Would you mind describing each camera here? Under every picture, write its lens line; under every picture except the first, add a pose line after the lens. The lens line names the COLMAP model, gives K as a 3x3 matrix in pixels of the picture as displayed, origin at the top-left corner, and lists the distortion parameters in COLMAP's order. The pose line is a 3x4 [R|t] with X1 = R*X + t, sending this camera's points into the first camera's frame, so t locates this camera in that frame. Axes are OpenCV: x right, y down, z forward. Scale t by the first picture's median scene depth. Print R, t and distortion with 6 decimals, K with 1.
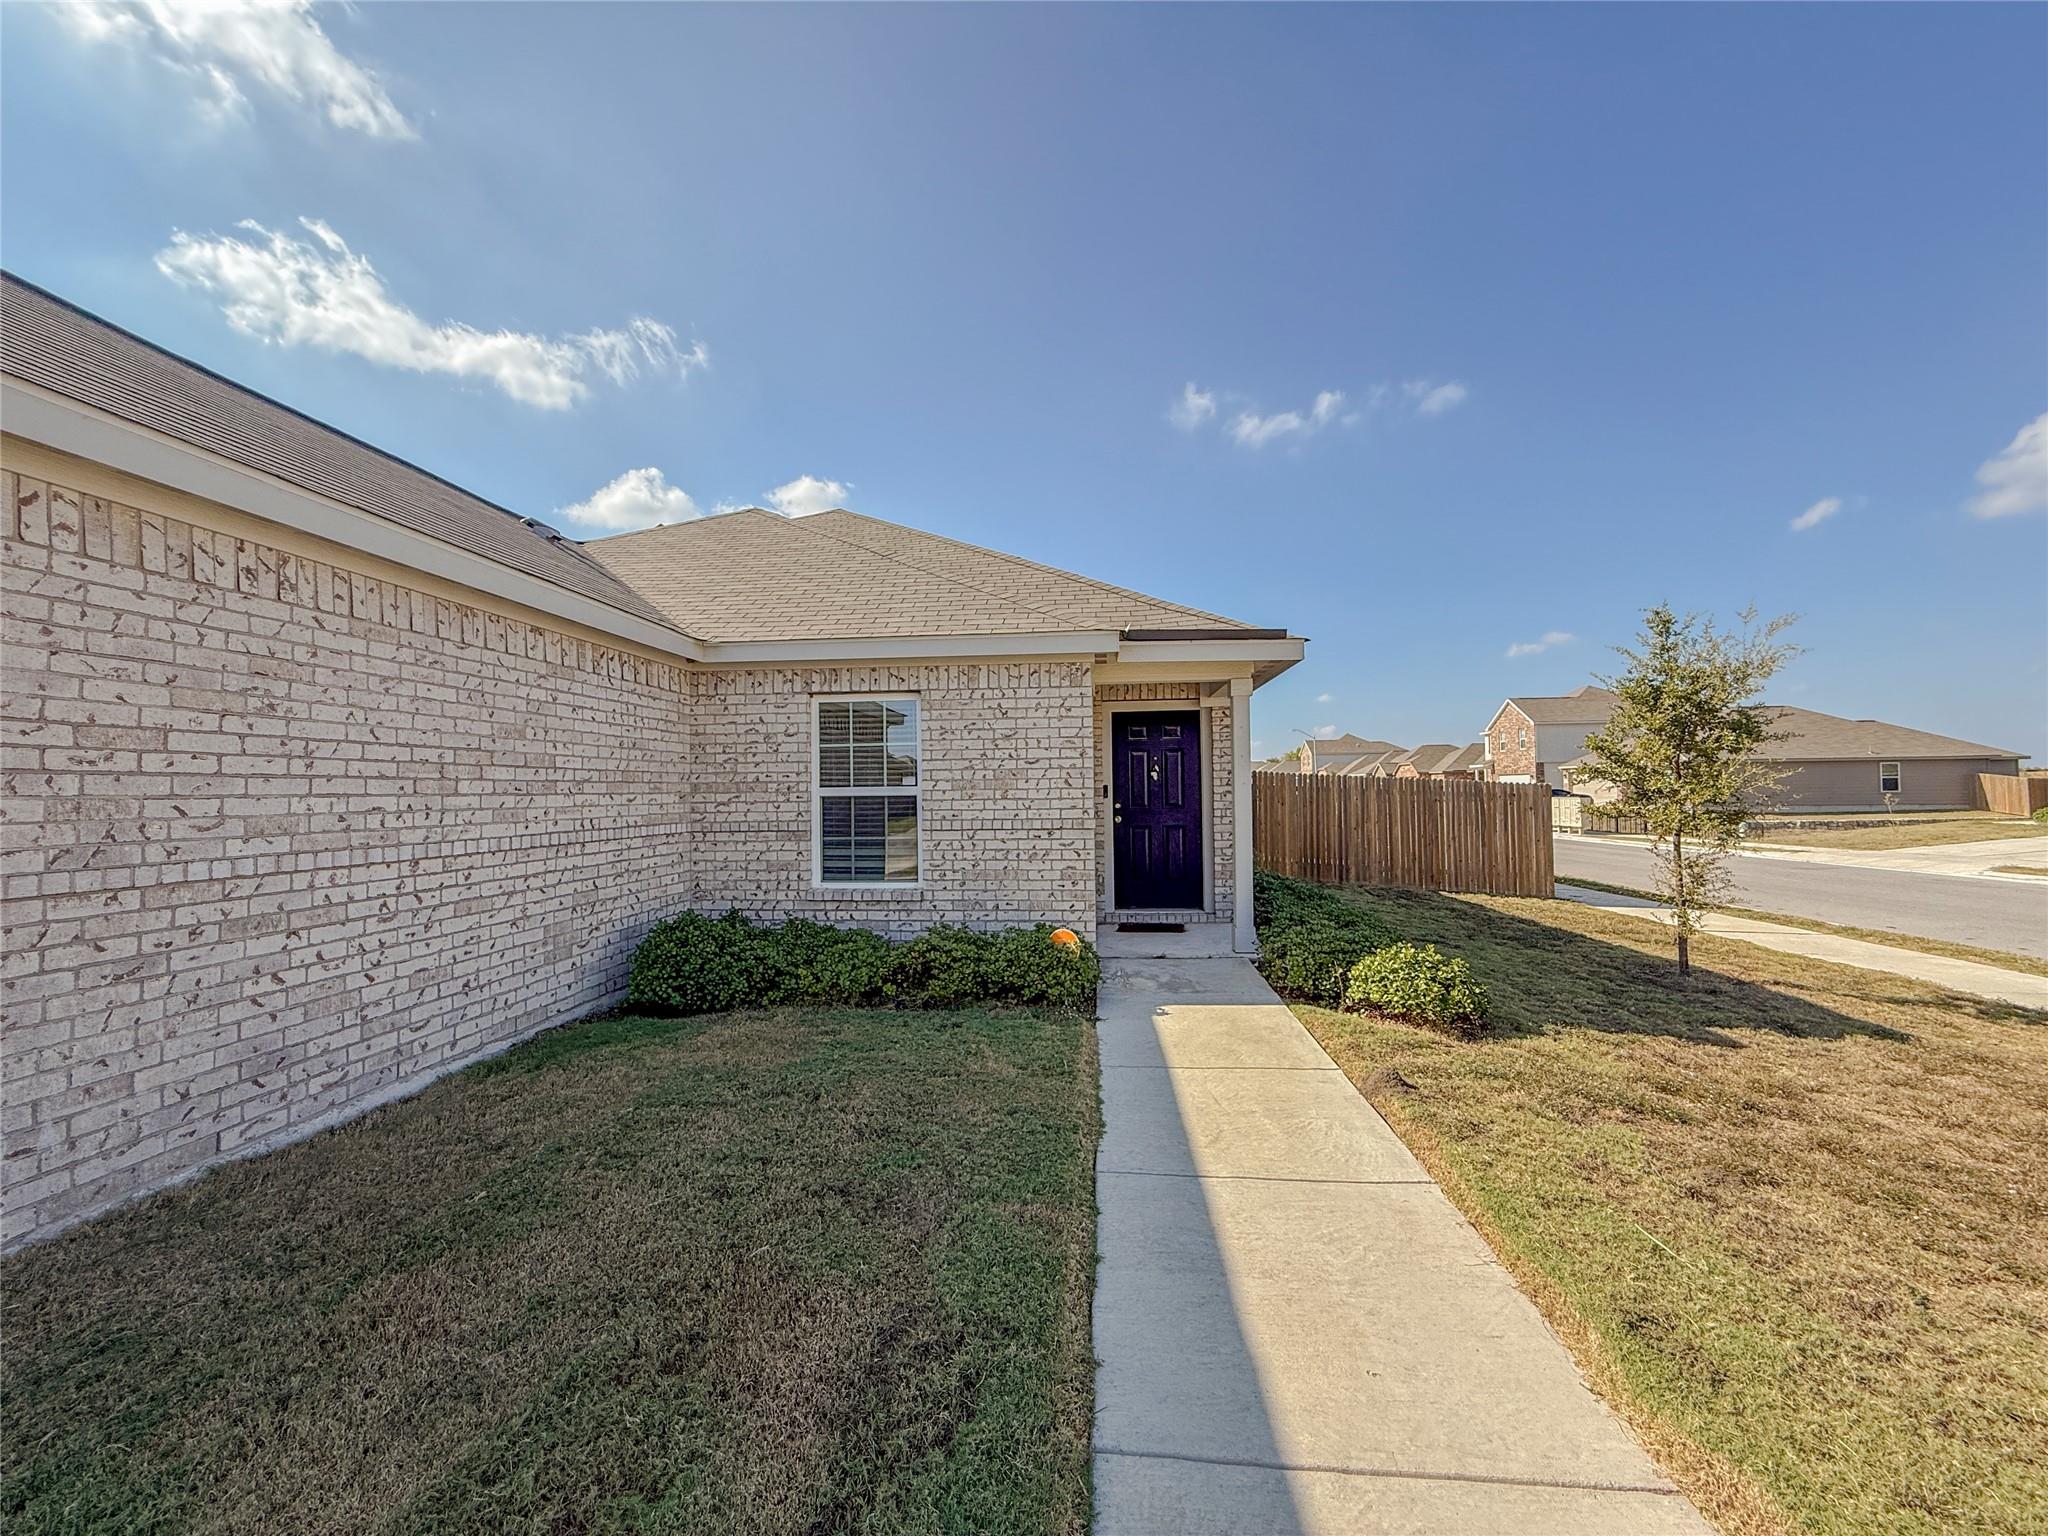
lens RADIAL K [[816.6, 0, 1018.4], [0, 816.6, 771.9], [0, 0, 1]] dist [0.000567, 0.000079]
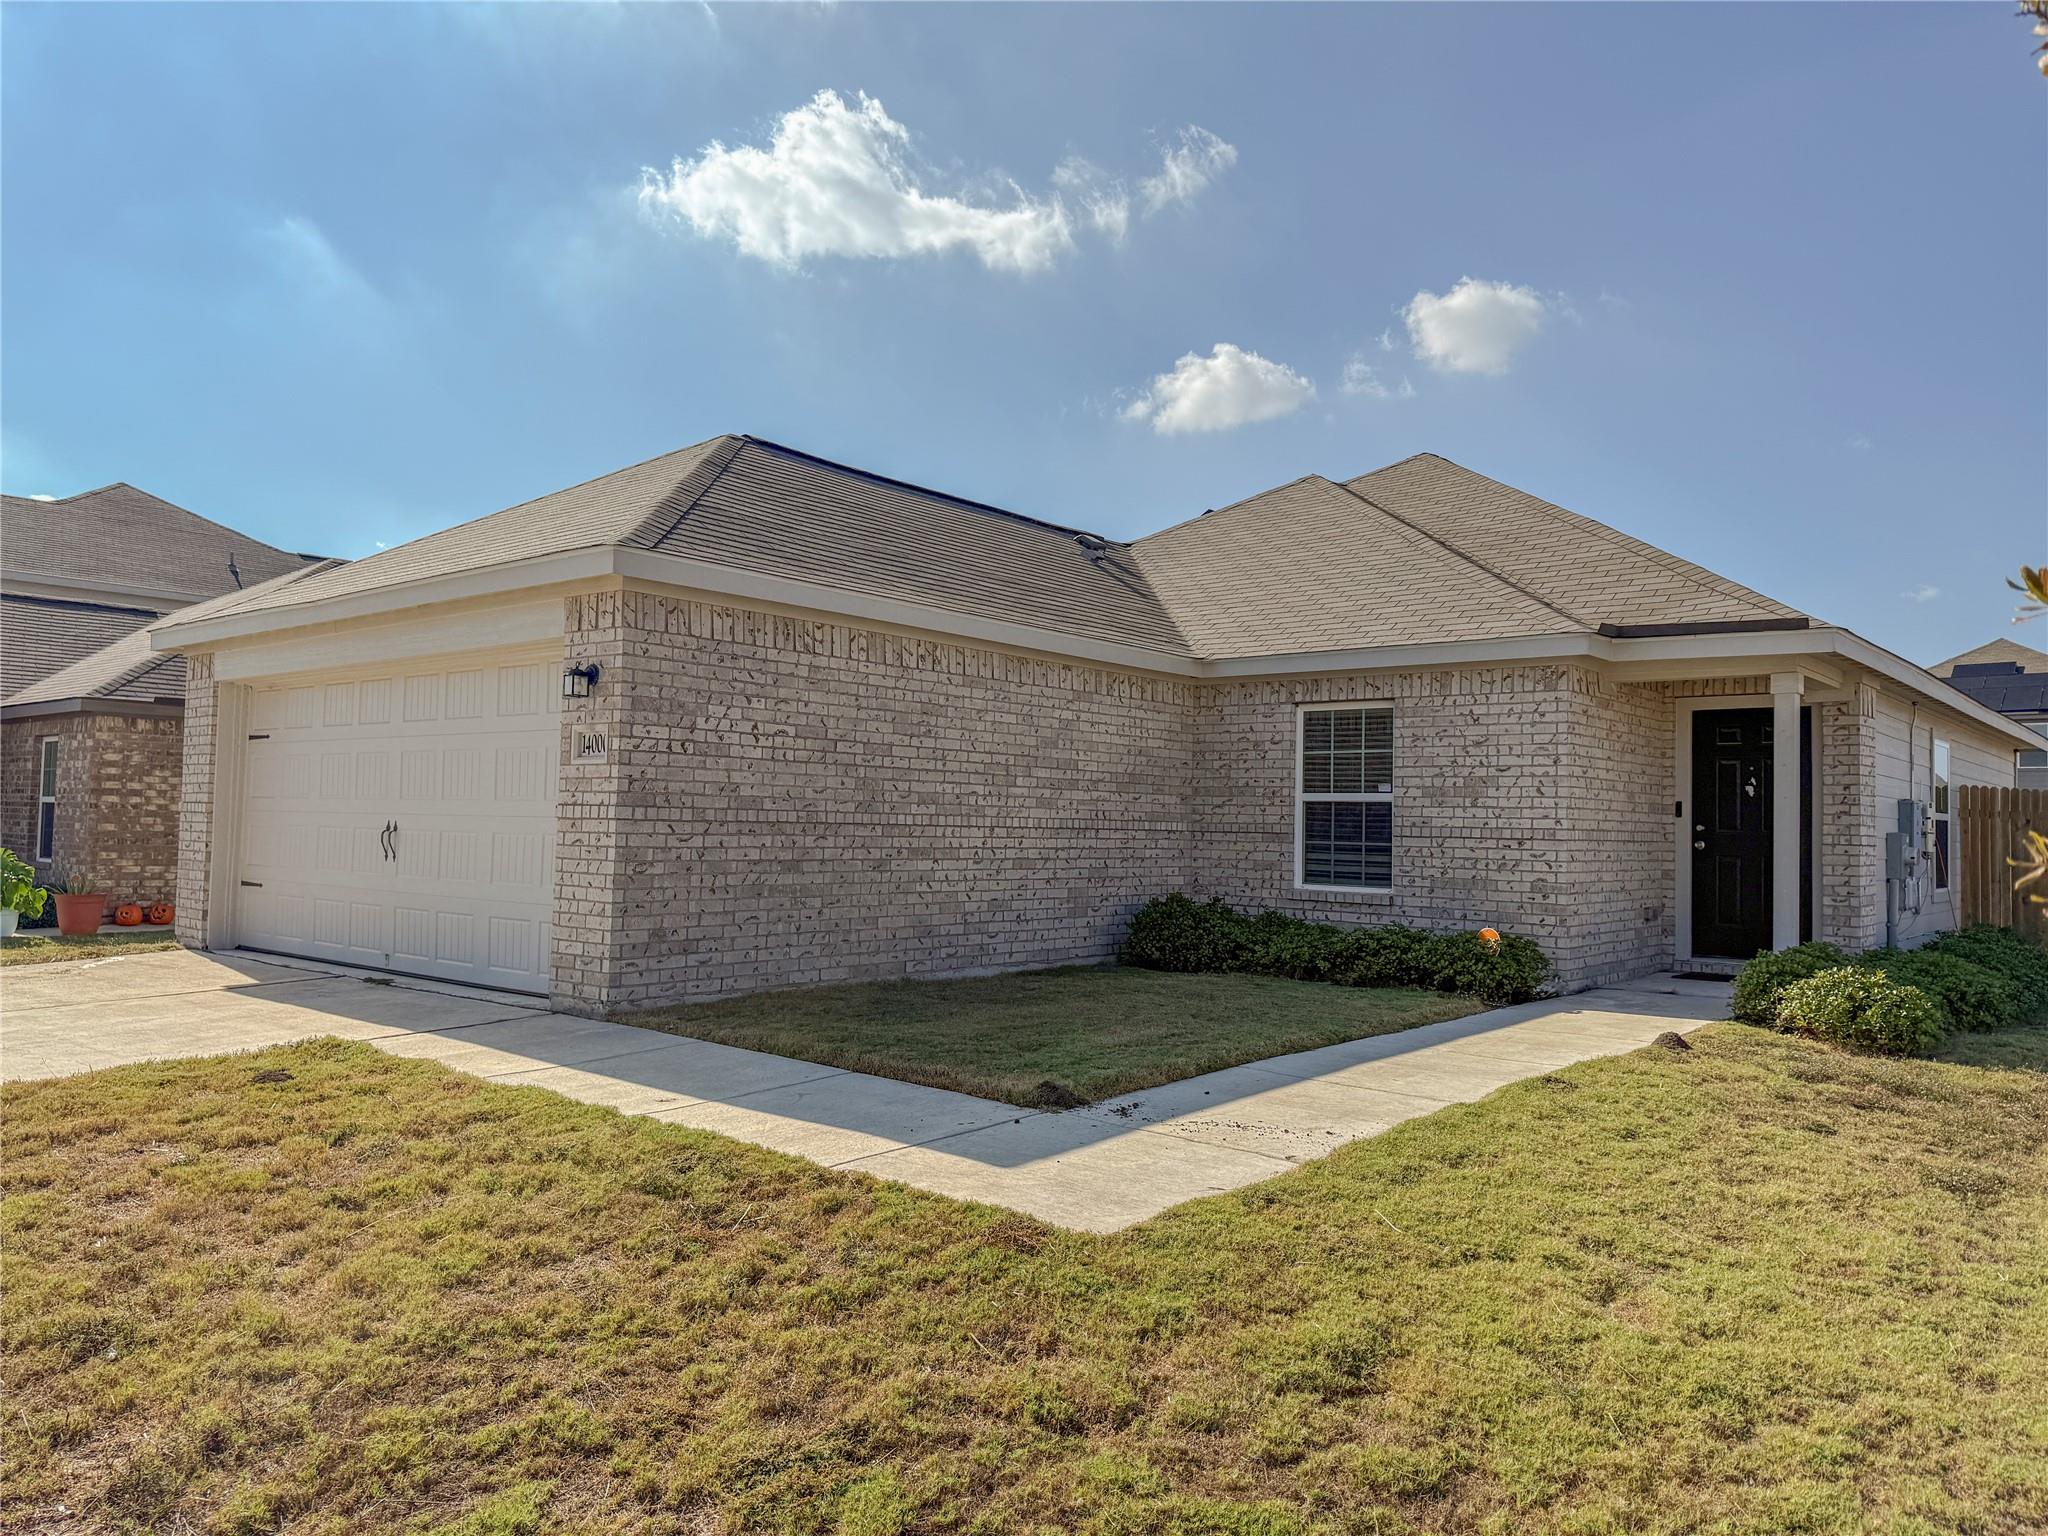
lens RADIAL K [[1429.8, 0, 1025.1], [0, 1429.8, 766.1], [0, 0, 1]] dist [0.000613, 0.000096]
pose [[0.823090, 0.004867, -0.567891, 0.518278], [-0.017581, 0.999702, -0.016913, 0.022742], [0.567639, 0.023905, 0.822930, -0.729133]]
